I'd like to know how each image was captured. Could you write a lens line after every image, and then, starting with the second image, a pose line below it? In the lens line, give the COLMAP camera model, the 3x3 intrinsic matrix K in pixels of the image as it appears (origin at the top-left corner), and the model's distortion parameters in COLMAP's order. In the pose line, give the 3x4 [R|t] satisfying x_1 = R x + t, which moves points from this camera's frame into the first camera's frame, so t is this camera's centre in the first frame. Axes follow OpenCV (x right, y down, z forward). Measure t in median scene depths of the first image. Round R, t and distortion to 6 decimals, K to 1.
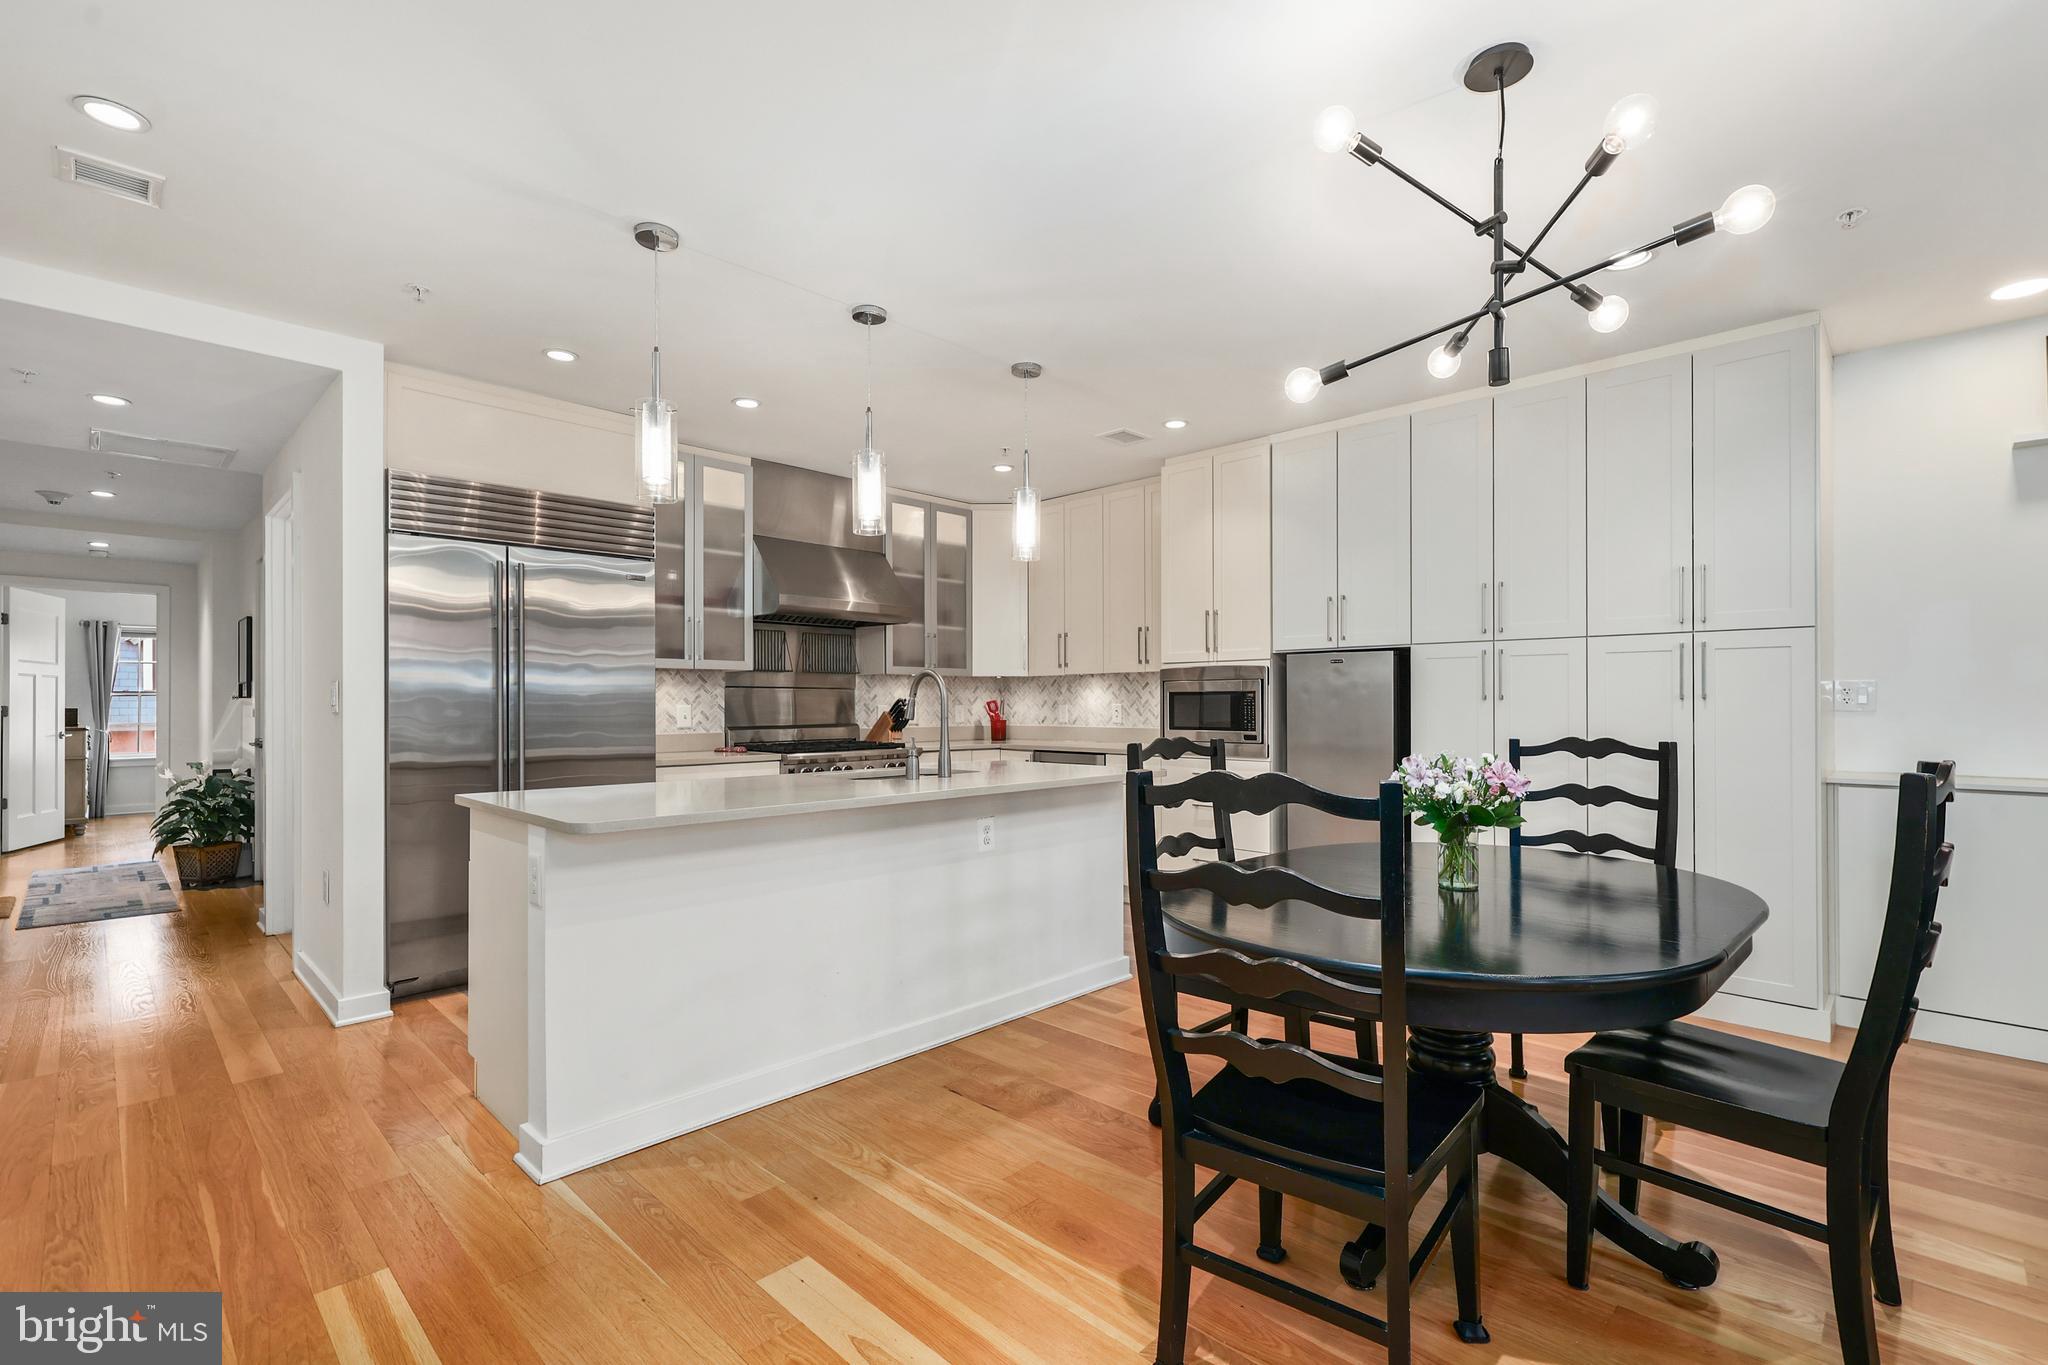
lens RADIAL K [[913.1, 0, 1031.3], [0, 913.1, 686.1], [0, 0, 1]] dist [-0.002470, -0.000327]
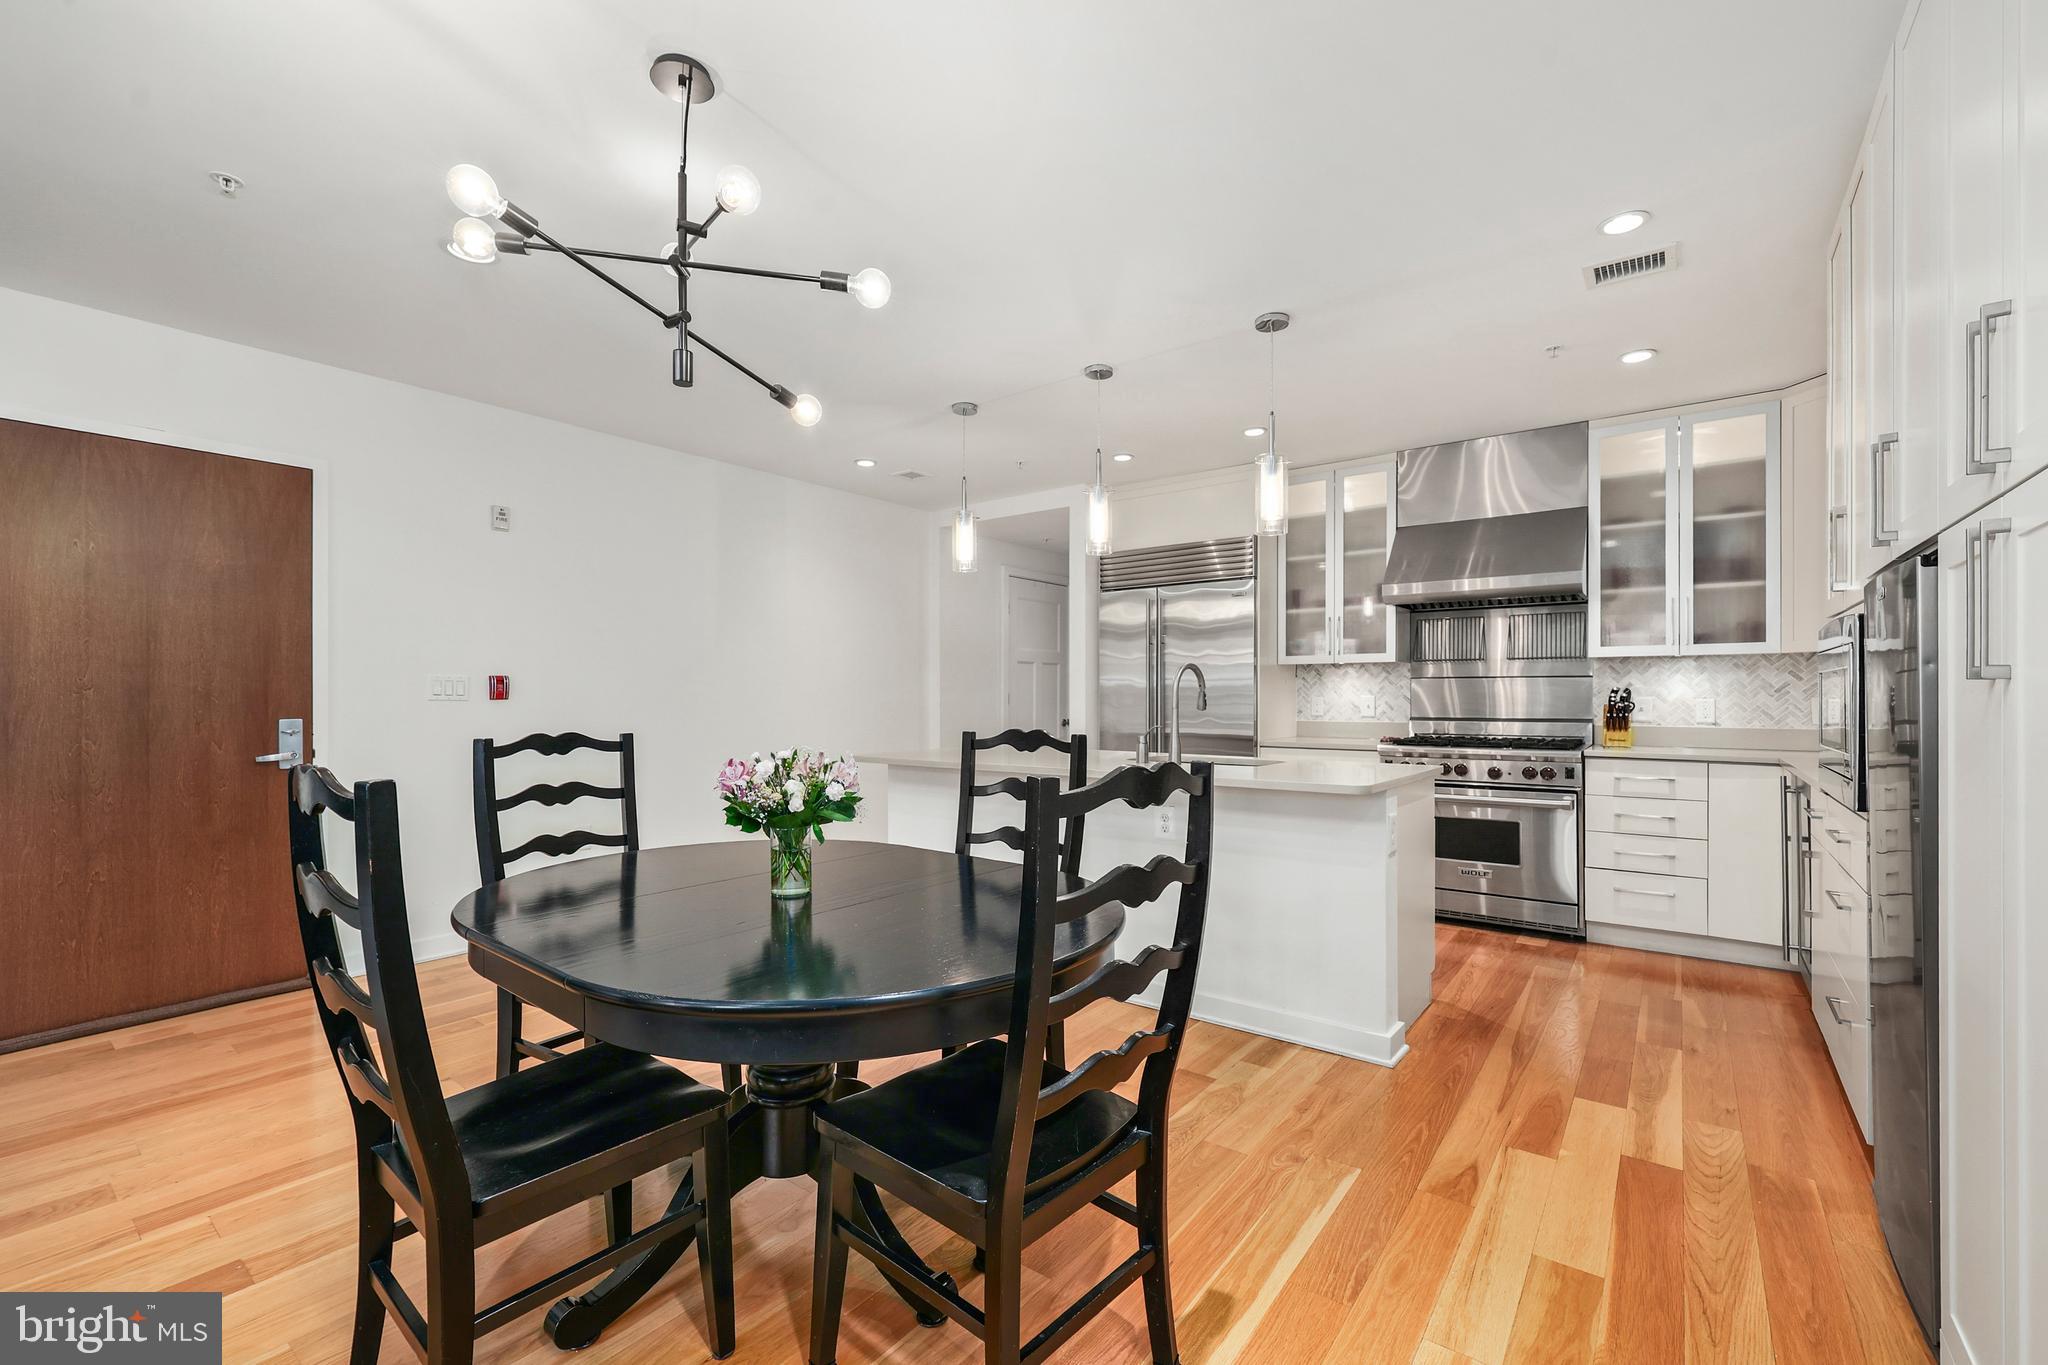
lens RADIAL K [[861.3, 0, 1028.6], [0, 861.3, 689.5], [0, 0, 1]] dist [-0.000443, -0.000166]
pose [[0.117539, -0.007325, -0.993041, 0.759128], [0.017210, 0.999838, -0.005338, 0.015332], [0.992919, -0.016463, 0.117646, 0.627870]]
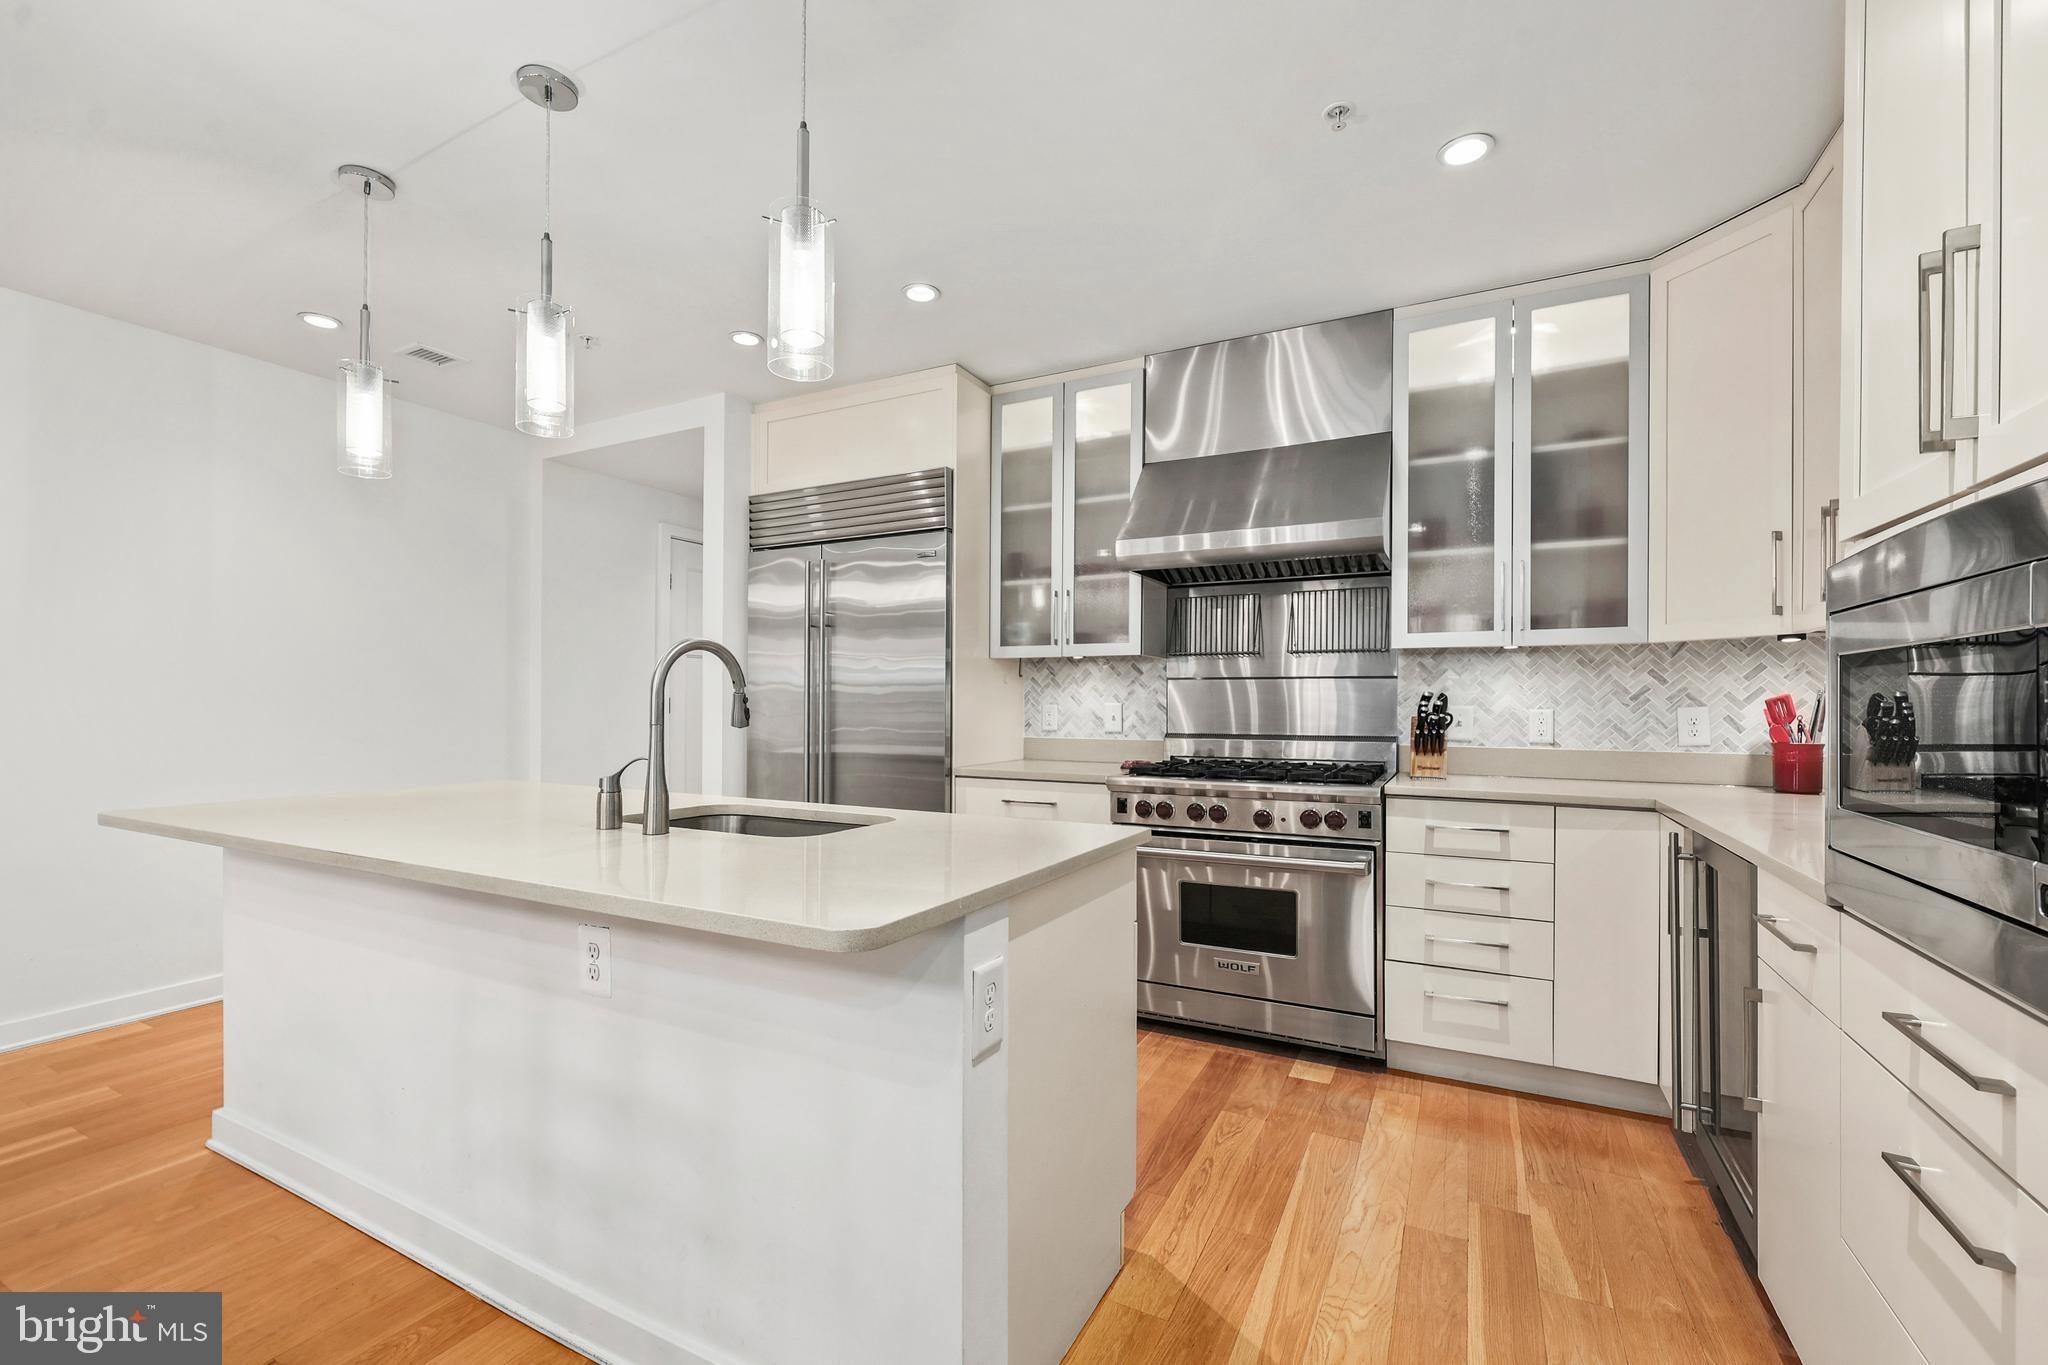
lens RADIAL K [[851.3, 0, 1024.8], [0, 851.3, 698.4], [0, 0, 1]] dist [0.003114, 0.000278]
pose [[0.279398, -0.003310, -0.960170, 0.395043], [0.013881, 0.999903, 0.000592, 0.019471], [0.960075, -0.013493, 0.279417, 0.935594]]
